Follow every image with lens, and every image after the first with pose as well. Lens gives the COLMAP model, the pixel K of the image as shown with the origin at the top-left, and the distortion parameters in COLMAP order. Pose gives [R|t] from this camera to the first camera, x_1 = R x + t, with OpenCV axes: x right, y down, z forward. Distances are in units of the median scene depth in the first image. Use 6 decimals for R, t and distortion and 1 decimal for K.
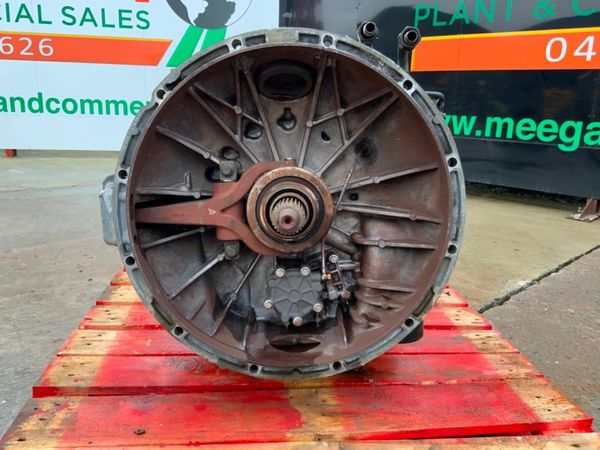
lens RADIAL K [[498.7, 0, 297.6], [0, 498.7, 224.0], [0, 0, 1]] dist [0.045970, -0.085073]
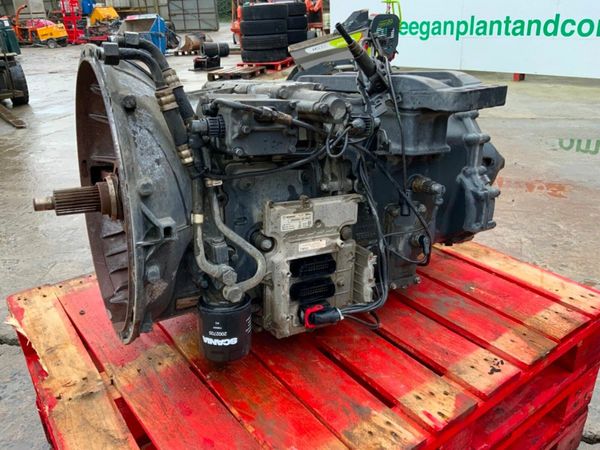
lens RADIAL K [[498.7, 0, 297.3], [0, 498.7, 225.8], [0, 0, 1]] dist [0.045970, -0.085073]
pose [[0.501026, 0.284596, -0.817299, 0.133079], [-0.147637, 0.958647, 0.243310, -0.035208], [0.852746, -0.001241, 0.522324, 0.082763]]
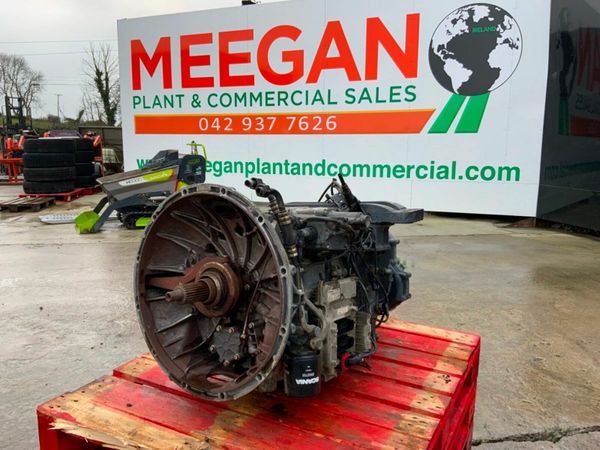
lens RADIAL K [[498.7, 0, 298.9], [0, 498.7, 221.0], [0, 0, 1]] dist [0.045970, -0.085073]
pose [[0.829569, 0.050725, -0.556096, 0.123342], [-0.109782, 0.991245, -0.073352, -0.017820], [0.547506, 0.121900, 0.827875, -0.023187]]
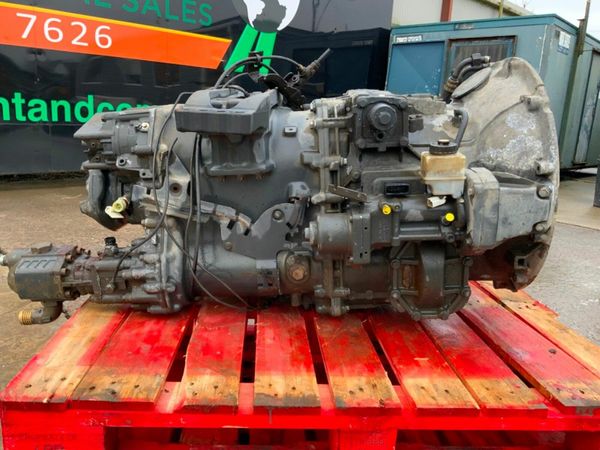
lens RADIAL K [[498.7, 0, 296.0], [0, 498.7, 229.2], [0, 0, 1]] dist [0.045970, -0.085073]
pose [[0.033066, -0.268780, 0.962634, -0.171246], [0.185198, 0.948128, 0.258368, -0.042232], [-0.982145, 0.169734, 0.081128, 0.166336]]
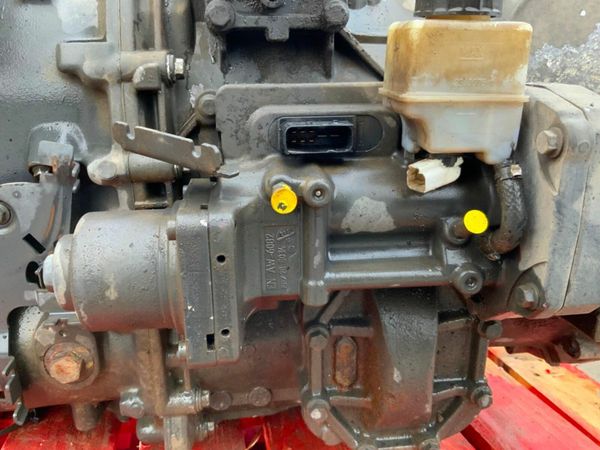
lens RADIAL K [[498.7, 0, 302.5], [0, 498.7, 228.4], [0, 0, 1]] dist [0.045970, -0.085073]
pose [[-0.115724, -0.282437, 0.952280, -0.083993], [0.149729, 0.942806, 0.297822, -0.018842], [-0.981931, 0.177049, -0.066816, 0.154609]]
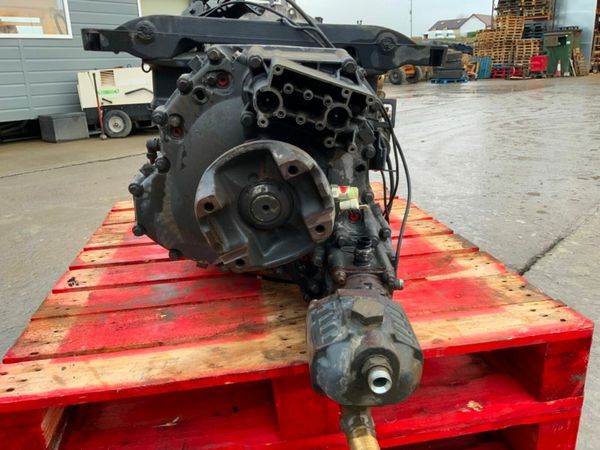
lens RADIAL K [[498.7, 0, 301.3], [0, 498.7, 225.6], [0, 0, 1]] dist [0.045970, -0.085073]
pose [[-0.997706, 0.013490, -0.066344, -0.001509], [-0.022804, 0.855718, 0.516939, -0.069409], [0.063745, 0.517266, -0.853447, 0.329065]]
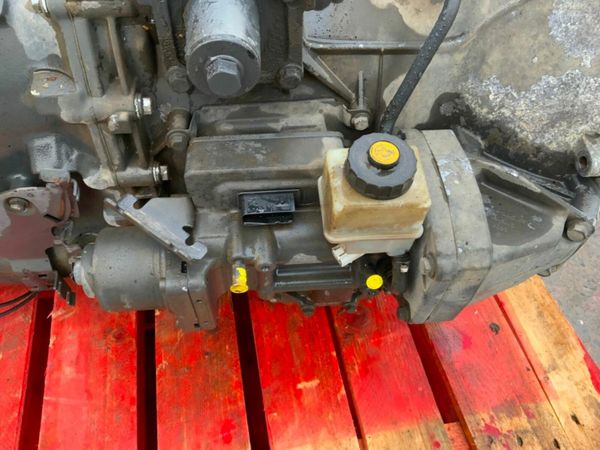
lens RADIAL K [[498.7, 0, 302.5], [0, 498.7, 225.5], [0, 0, 1]] dist [0.045970, -0.085073]
pose [[-0.096250, -0.819003, 0.565658, -0.073157], [0.106038, 0.556626, 0.823968, -0.059176], [-0.989693, 0.139288, 0.033270, 0.143078]]
